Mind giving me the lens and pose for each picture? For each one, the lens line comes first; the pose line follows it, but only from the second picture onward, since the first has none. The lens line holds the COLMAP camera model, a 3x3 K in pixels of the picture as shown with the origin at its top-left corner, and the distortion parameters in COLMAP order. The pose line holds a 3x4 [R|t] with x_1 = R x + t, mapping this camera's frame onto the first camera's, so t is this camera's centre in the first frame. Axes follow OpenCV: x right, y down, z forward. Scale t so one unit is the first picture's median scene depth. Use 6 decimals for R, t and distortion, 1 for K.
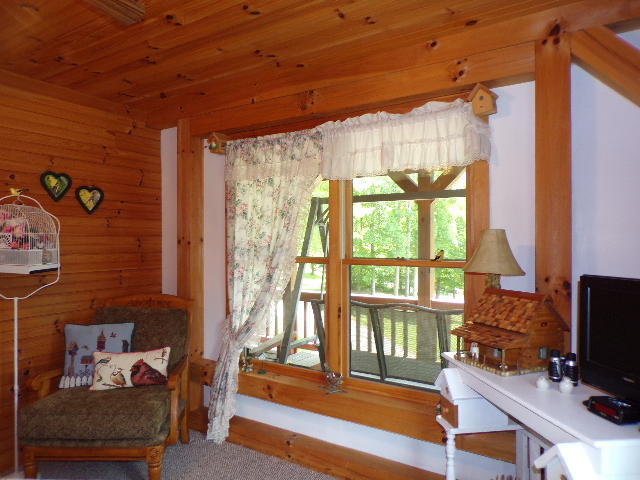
lens RADIAL K [[437.8, 0, 319.0], [0, 437.8, 240.0], [0, 0, 1]] dist [-0.010856, 0.013825]
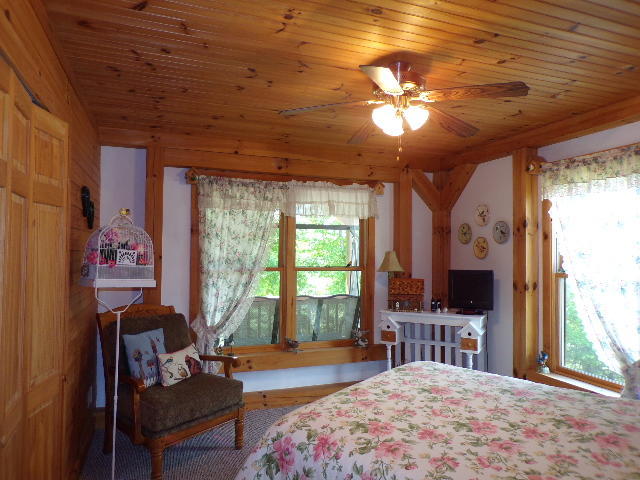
lens RADIAL K [[437.8, 0, 321.5], [0, 437.8, 243.8], [0, 0, 1]] dist [-0.010856, 0.013825]
pose [[0.600315, 0.020265, 0.799507, -1.167959], [-0.011964, 0.999795, -0.016359, -0.018025], [-0.799674, 0.000255, 0.600434, -0.021616]]
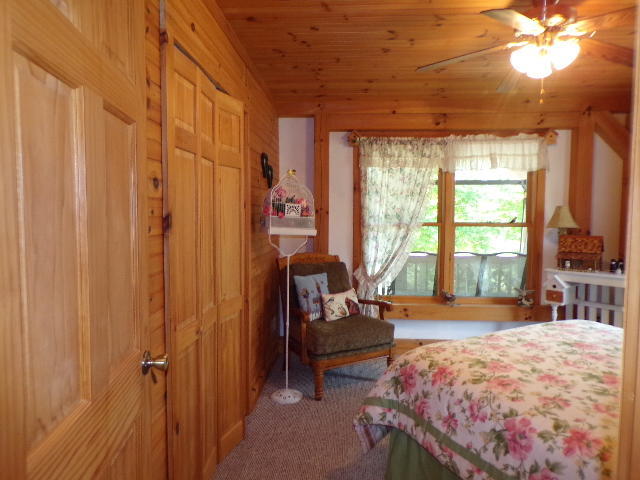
lens RADIAL K [[437.8, 0, 320.9], [0, 437.8, 242.0], [0, 0, 1]] dist [-0.010856, 0.013825]
pose [[0.873111, -0.028850, 0.486667, -1.157875], [-0.004513, 0.997726, 0.067242, 0.007531], [-0.487501, -0.060907, 0.870996, -0.153358]]
